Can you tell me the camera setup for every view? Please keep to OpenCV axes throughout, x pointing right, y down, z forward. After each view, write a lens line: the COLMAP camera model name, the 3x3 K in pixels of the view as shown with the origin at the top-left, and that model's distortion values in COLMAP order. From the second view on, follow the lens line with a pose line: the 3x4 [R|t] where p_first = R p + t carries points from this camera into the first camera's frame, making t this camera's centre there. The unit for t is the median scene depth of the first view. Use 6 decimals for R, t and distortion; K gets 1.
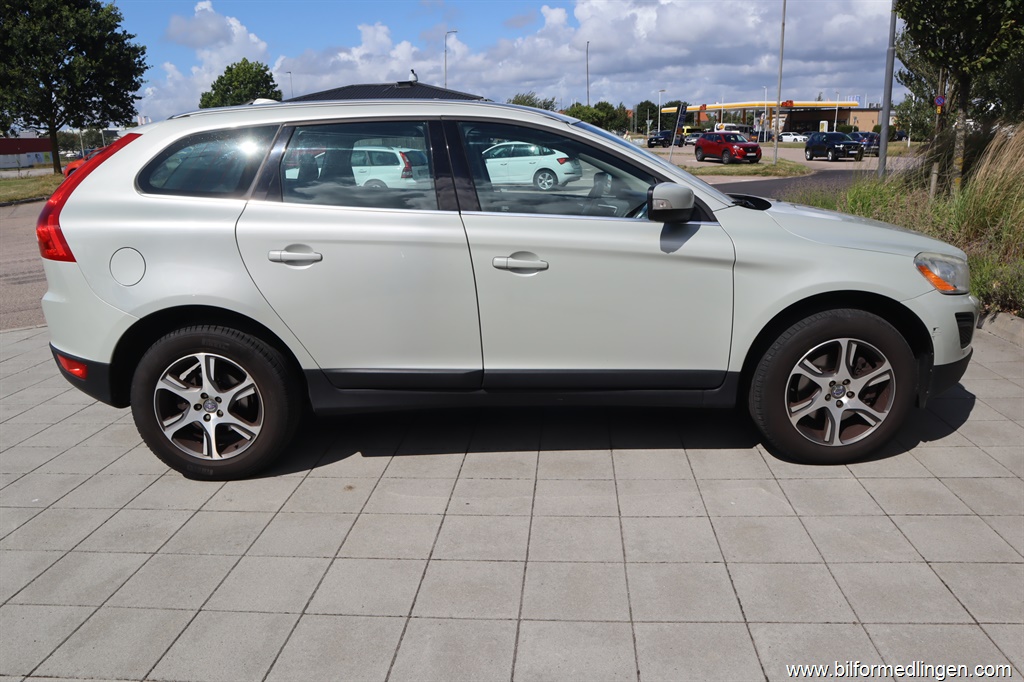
lens RADIAL K [[789.4, 0, 512.0], [0, 789.4, 341.0], [0, 0, 1]] dist [-0.097750, -0.000461]
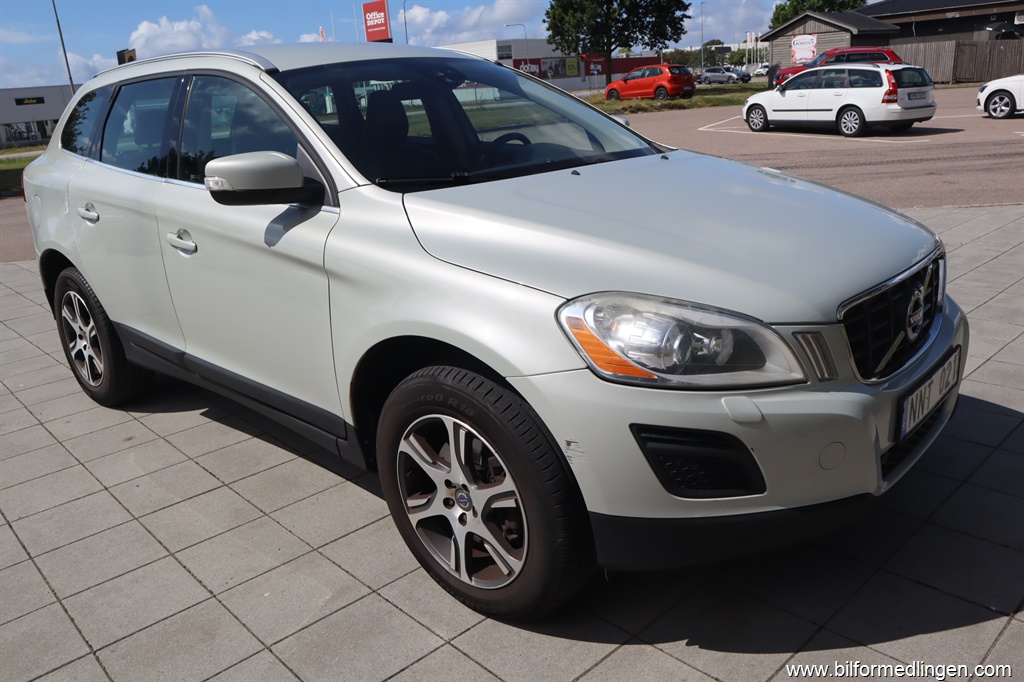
lens RADIAL K [[789.4, 0, 512.0], [0, 789.4, 341.0], [0, 0, 1]] dist [-0.097750, -0.000461]
pose [[0.744858, 0.178897, -0.642793, 0.773344], [-0.112357, 0.983258, 0.143455, -0.139893], [0.657695, -0.034631, 0.752488, 0.534810]]
